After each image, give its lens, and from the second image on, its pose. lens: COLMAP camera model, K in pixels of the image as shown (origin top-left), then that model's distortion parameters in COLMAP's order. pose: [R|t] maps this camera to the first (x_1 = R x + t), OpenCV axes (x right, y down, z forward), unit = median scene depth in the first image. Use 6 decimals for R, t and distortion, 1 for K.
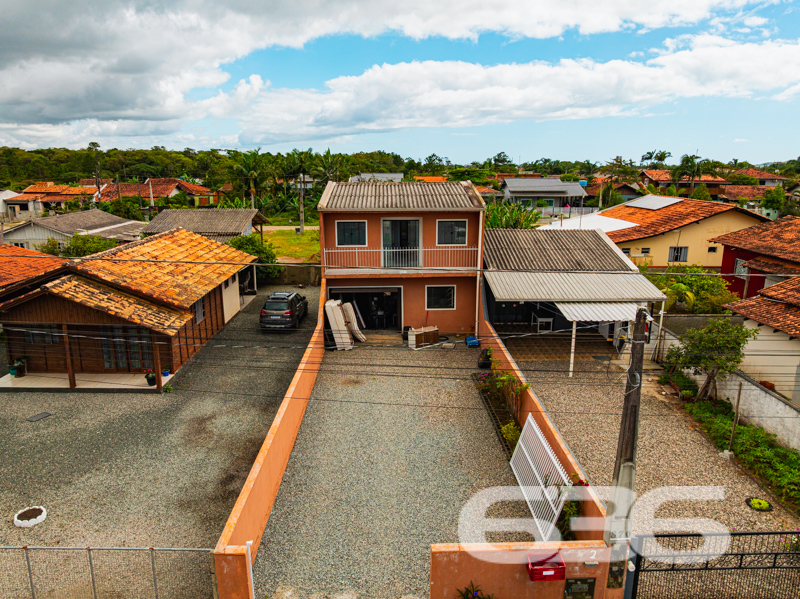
lens RADIAL K [[564.5, 0, 400.0], [0, 564.5, 299.5], [0, 0, 1]] dist [-0.038069, -0.000674]
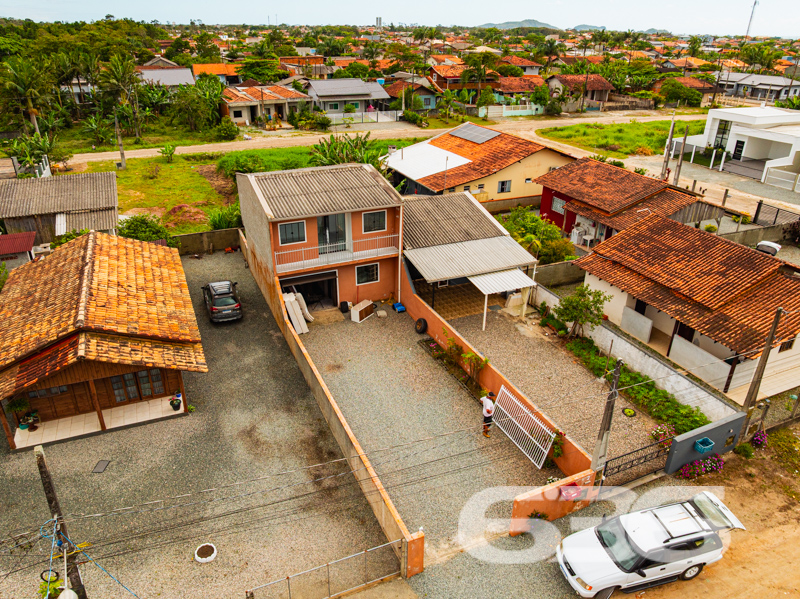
lens RADIAL K [[564.5, 0, 400.0], [0, 564.5, 299.5], [0, 0, 1]] dist [-0.038069, -0.000674]
pose [[0.919826, -0.163468, 0.356648, -0.312165], [0.078895, 0.967561, 0.240002, -0.241535], [-0.384311, -0.192622, 0.902885, -0.134633]]
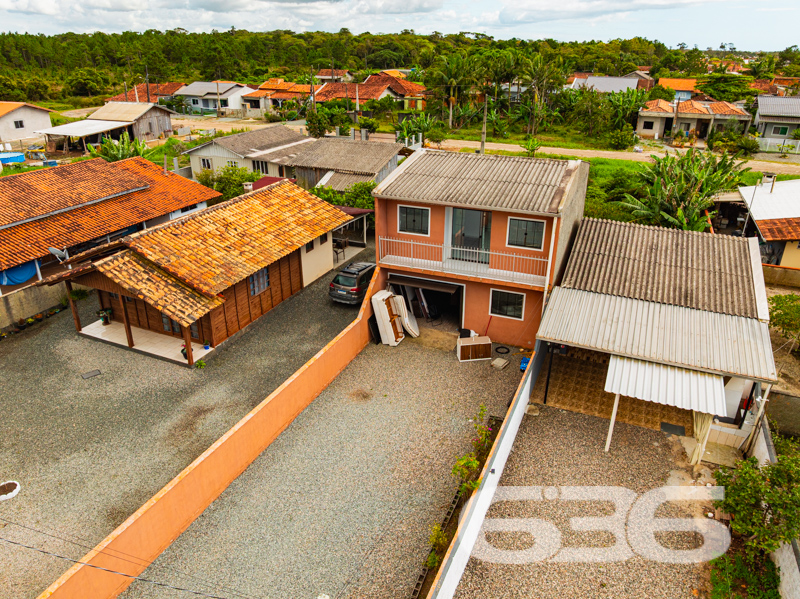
lens RADIAL K [[564.5, 0, 400.0], [0, 564.5, 299.5], [0, 0, 1]] dist [-0.038069, -0.000674]
pose [[0.910185, 0.175560, -0.375155, 0.252125], [-0.100706, 0.972350, 0.210699, -0.180648], [0.401772, -0.153995, 0.902699, 0.160208]]
